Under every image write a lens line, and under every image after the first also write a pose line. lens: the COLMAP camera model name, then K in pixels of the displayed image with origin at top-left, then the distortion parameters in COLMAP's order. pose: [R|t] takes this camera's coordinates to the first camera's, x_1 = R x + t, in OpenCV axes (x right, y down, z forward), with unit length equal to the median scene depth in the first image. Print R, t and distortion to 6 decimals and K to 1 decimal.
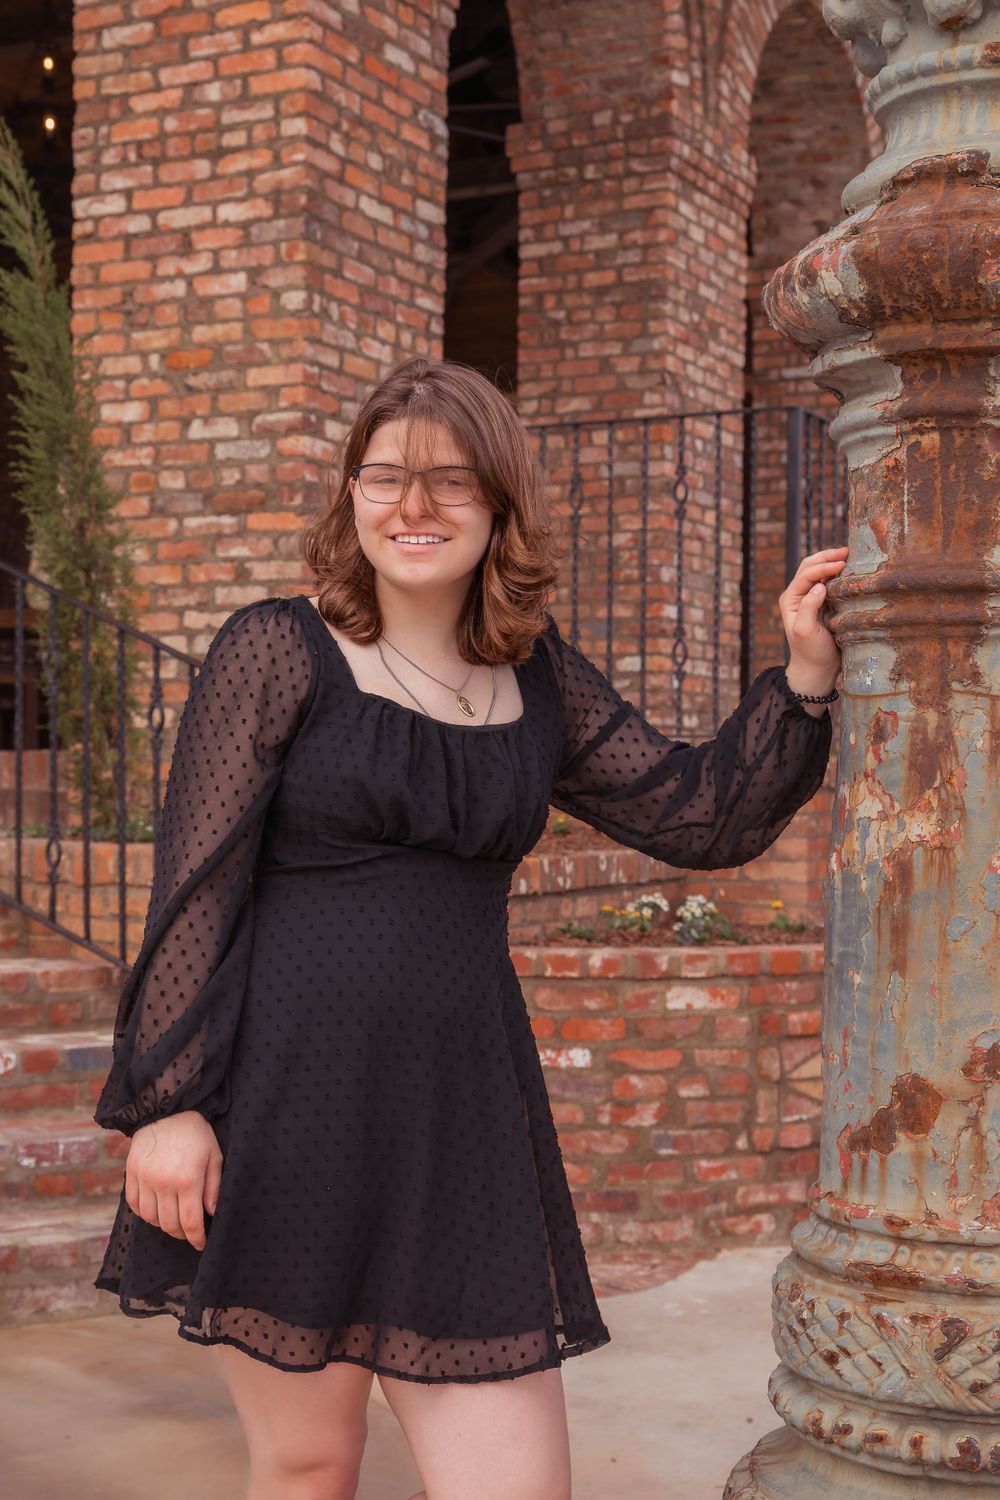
lens RADIAL K [[2248.7, 0, 538.2], [0, 2248.7, 749.6], [0, 0, 1]] dist [0.087629, 0.107048]
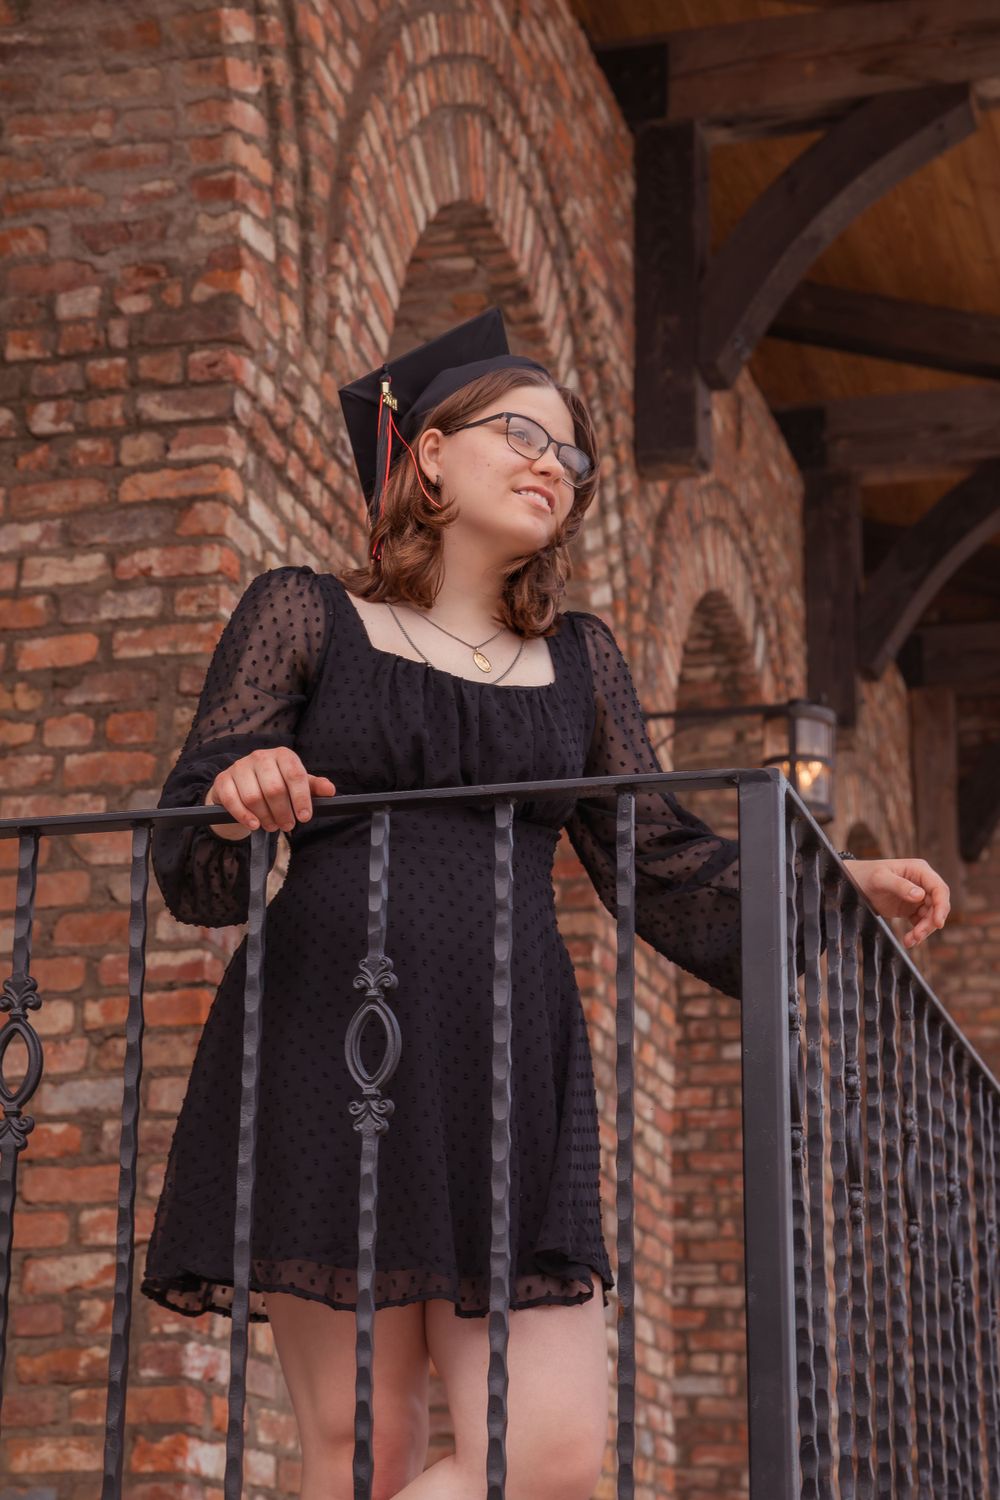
lens RADIAL K [[3191.8, 0, 500.4], [0, 3191.8, 767.4], [0, 0, 1]] dist [0.189510, 0.498869]
pose [[0.981514, 0.055725, 0.183097, -0.000336], [-0.004280, 0.962826, -0.270089, -0.025335], [-0.191341, 0.264312, 0.945266, 0.424882]]
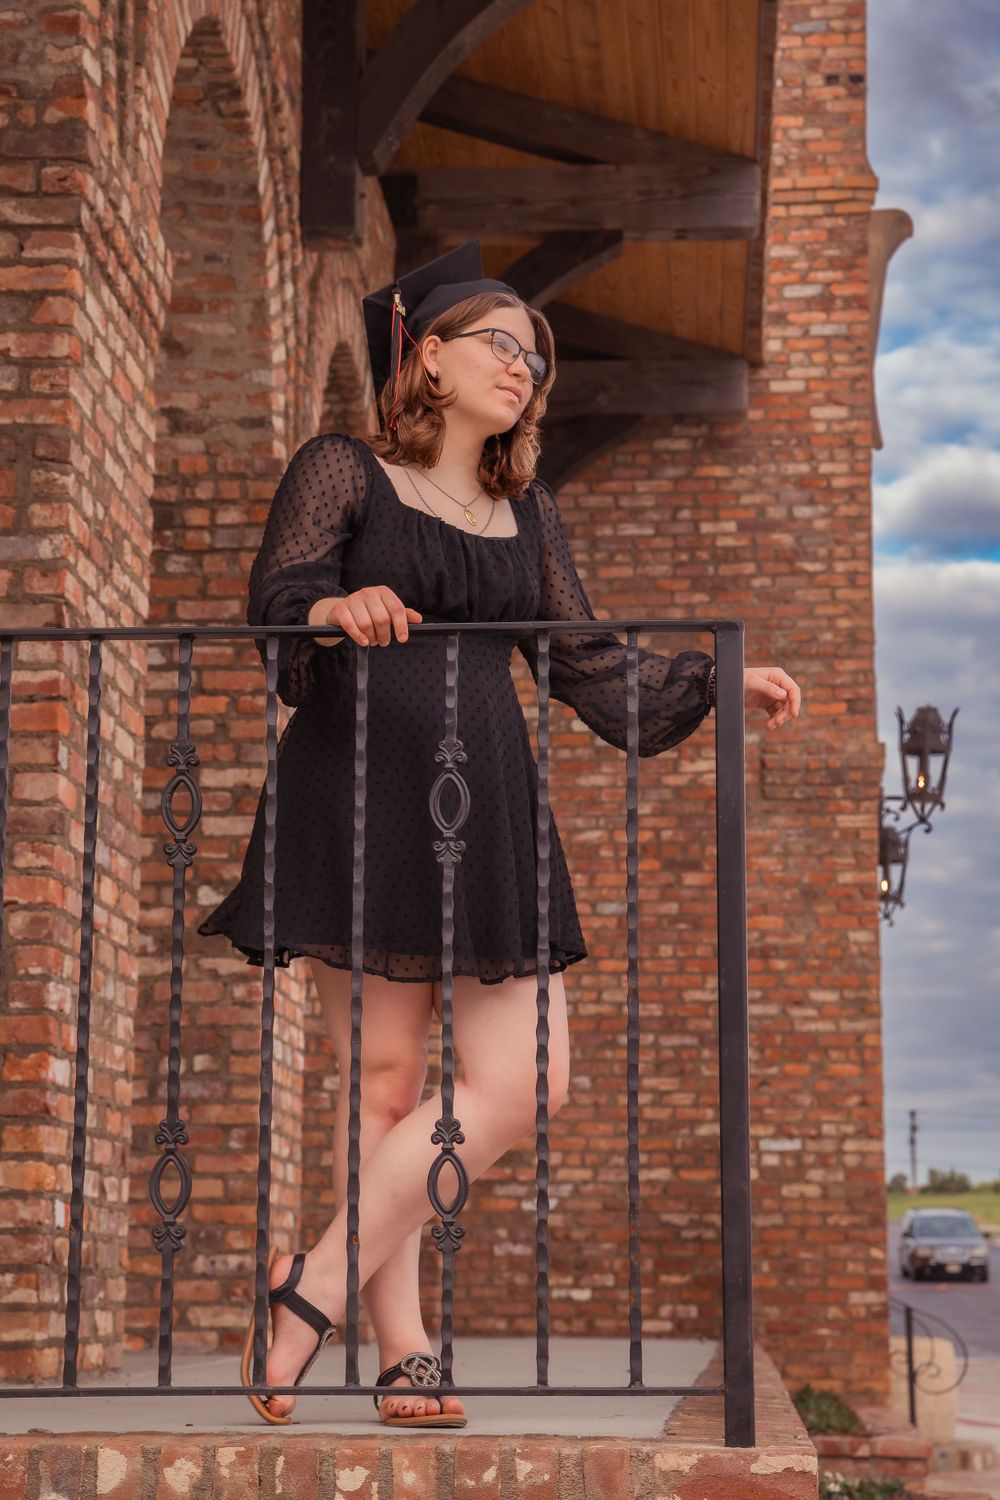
lens RADIAL K [[2931.1, 0, 500.3], [0, 2931.1, 773.4], [0, 0, 1]] dist [0.168500, 0.457538]
pose [[0.926752, 0.062101, 0.370507, -0.097332], [-0.002801, 0.987357, -0.158485, -0.022988], [-0.375664, 0.145838, 0.915209, 0.354483]]
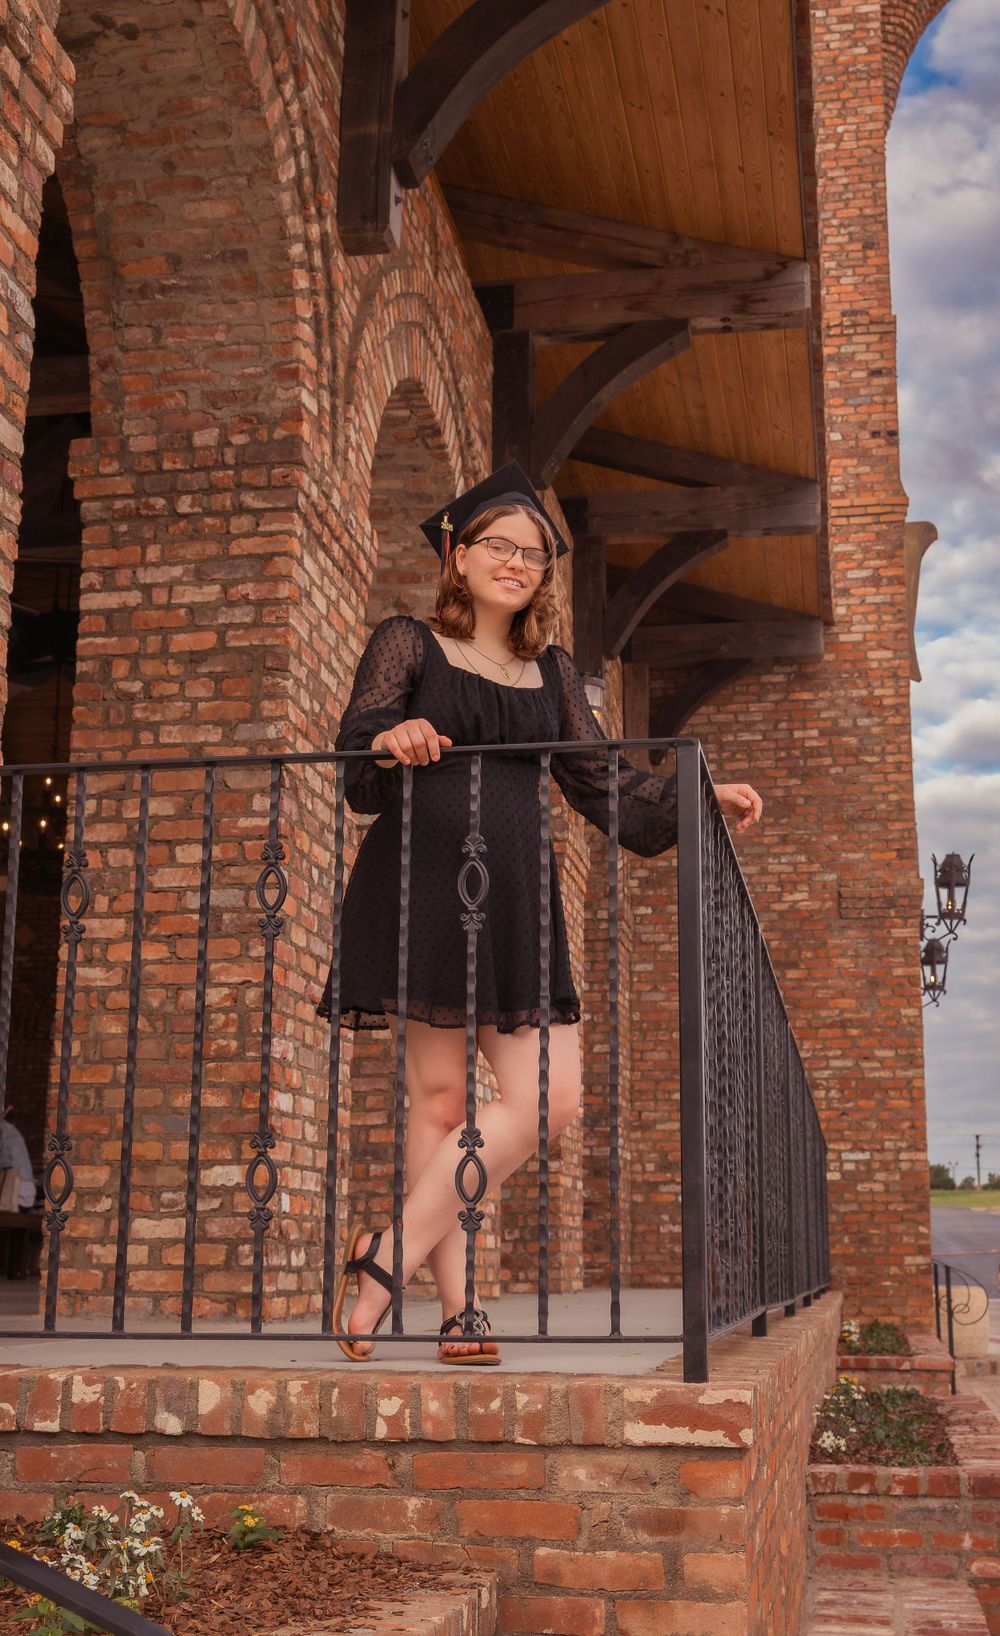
lens RADIAL K [[1916.5, 0, 539.4], [0, 1916.5, 848.9], [0, 0, 1]] dist [-0.019914, 0.015290]
pose [[0.955284, 0.058103, 0.289923, -0.042215], [-0.001008, 0.981137, -0.193310, -0.023096], [-0.295687, 0.184374, 0.937324, 0.402481]]
